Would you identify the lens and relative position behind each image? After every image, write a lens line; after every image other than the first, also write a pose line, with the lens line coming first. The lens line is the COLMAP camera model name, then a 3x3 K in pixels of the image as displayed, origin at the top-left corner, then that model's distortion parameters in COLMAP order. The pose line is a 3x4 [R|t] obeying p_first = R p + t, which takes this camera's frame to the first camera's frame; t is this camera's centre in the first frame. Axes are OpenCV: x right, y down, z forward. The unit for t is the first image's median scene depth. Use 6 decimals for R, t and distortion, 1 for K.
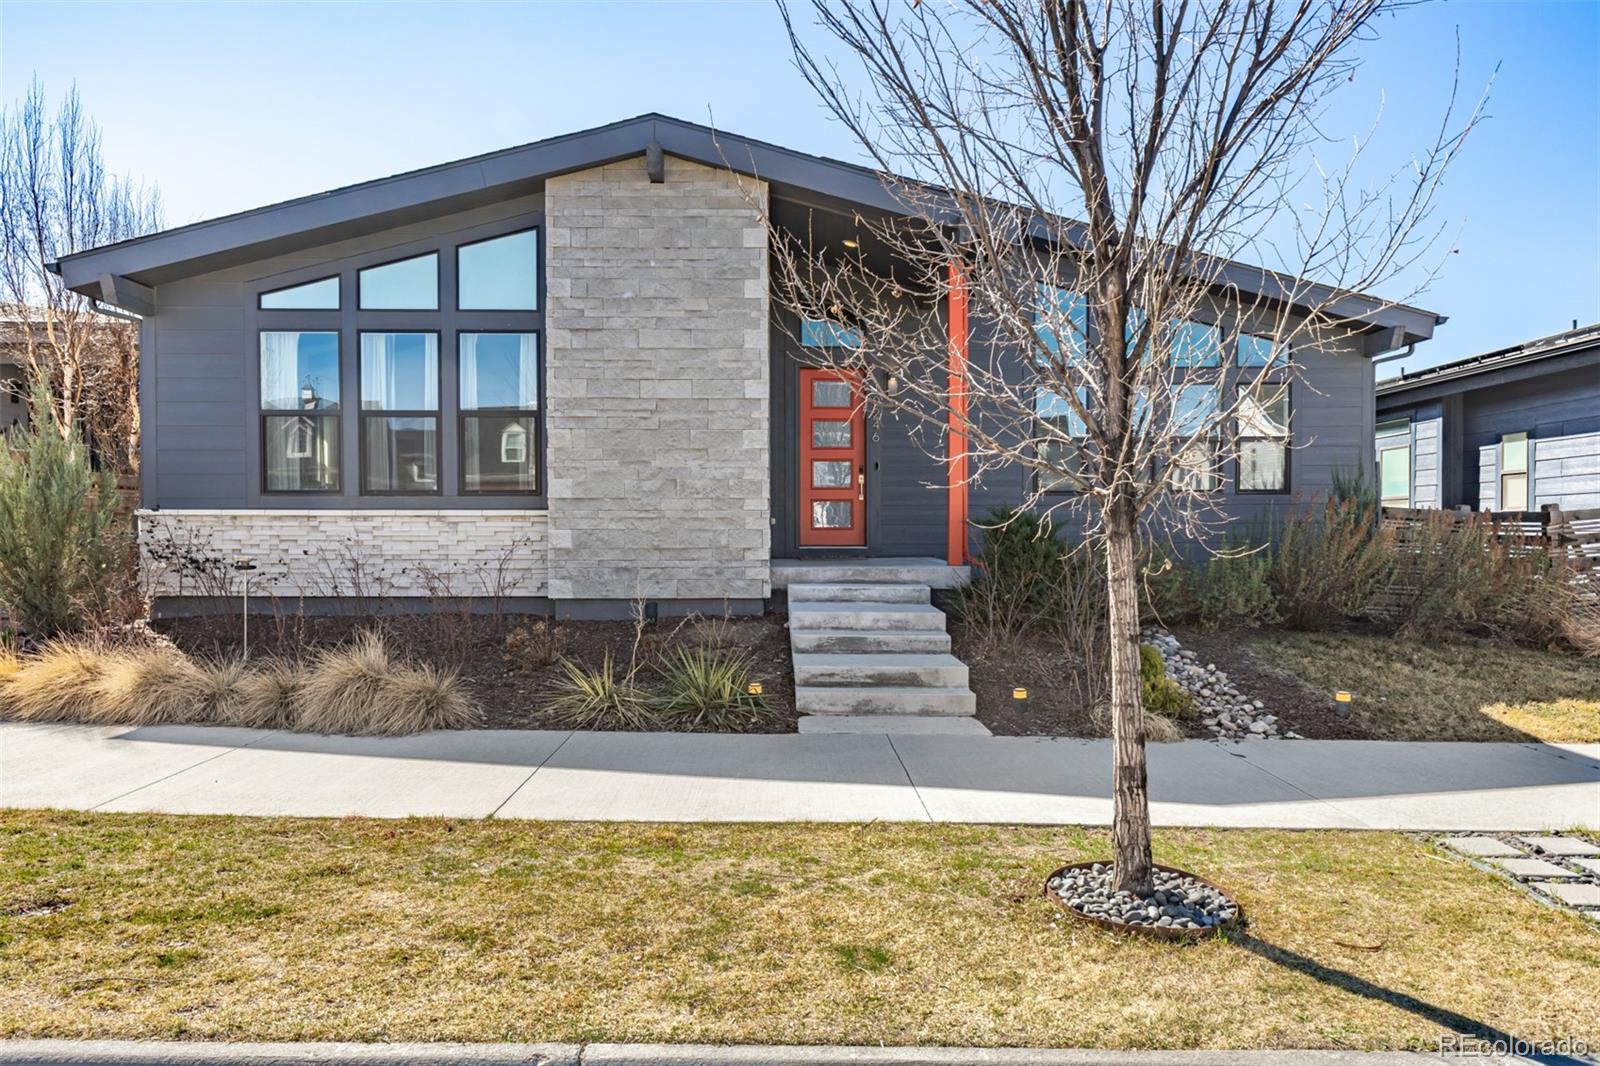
lens RADIAL K [[1115.9, 0, 797.0], [0, 1115.9, 557.5], [0, 0, 1]] dist [-0.000413, 0.000457]
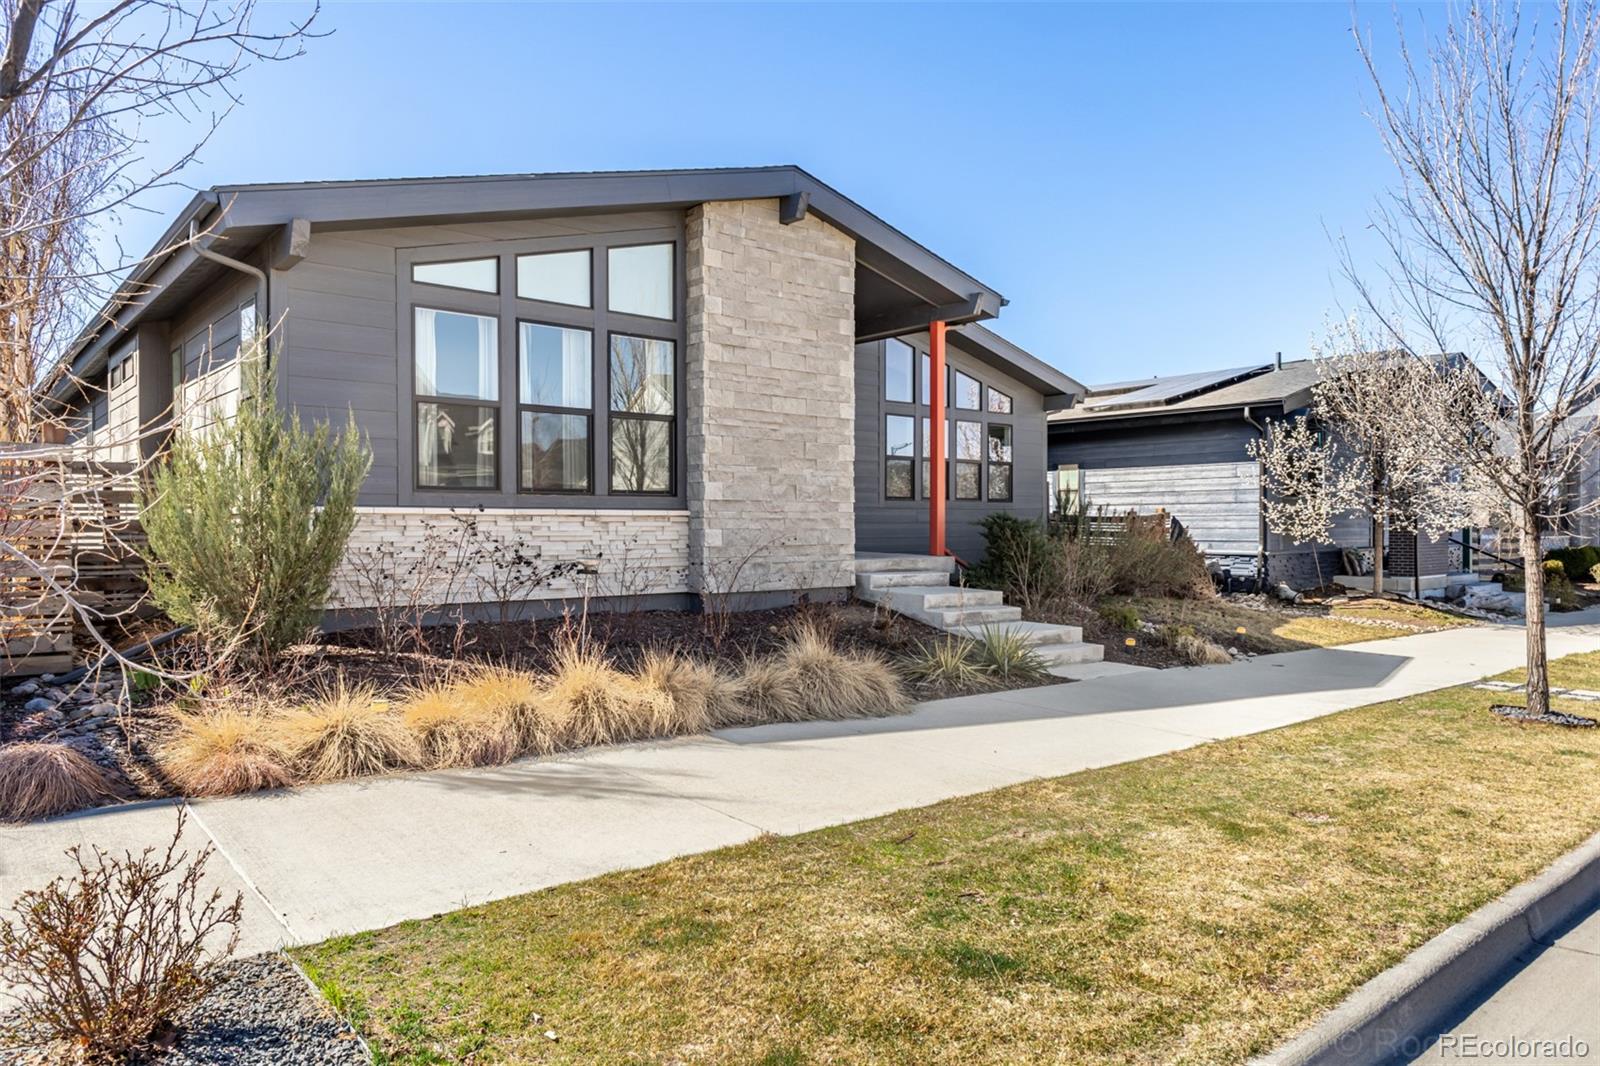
lens RADIAL K [[1045.2, 0, 800.0], [0, 1045.2, 533.0], [0, 0, 1]] dist [0.001637, 0.000121]
pose [[0.773479, -0.004565, 0.633806, -0.780997], [0.015094, 0.999823, -0.011219, -0.008765], [-0.633643, 0.018245, 0.773411, 0.168805]]
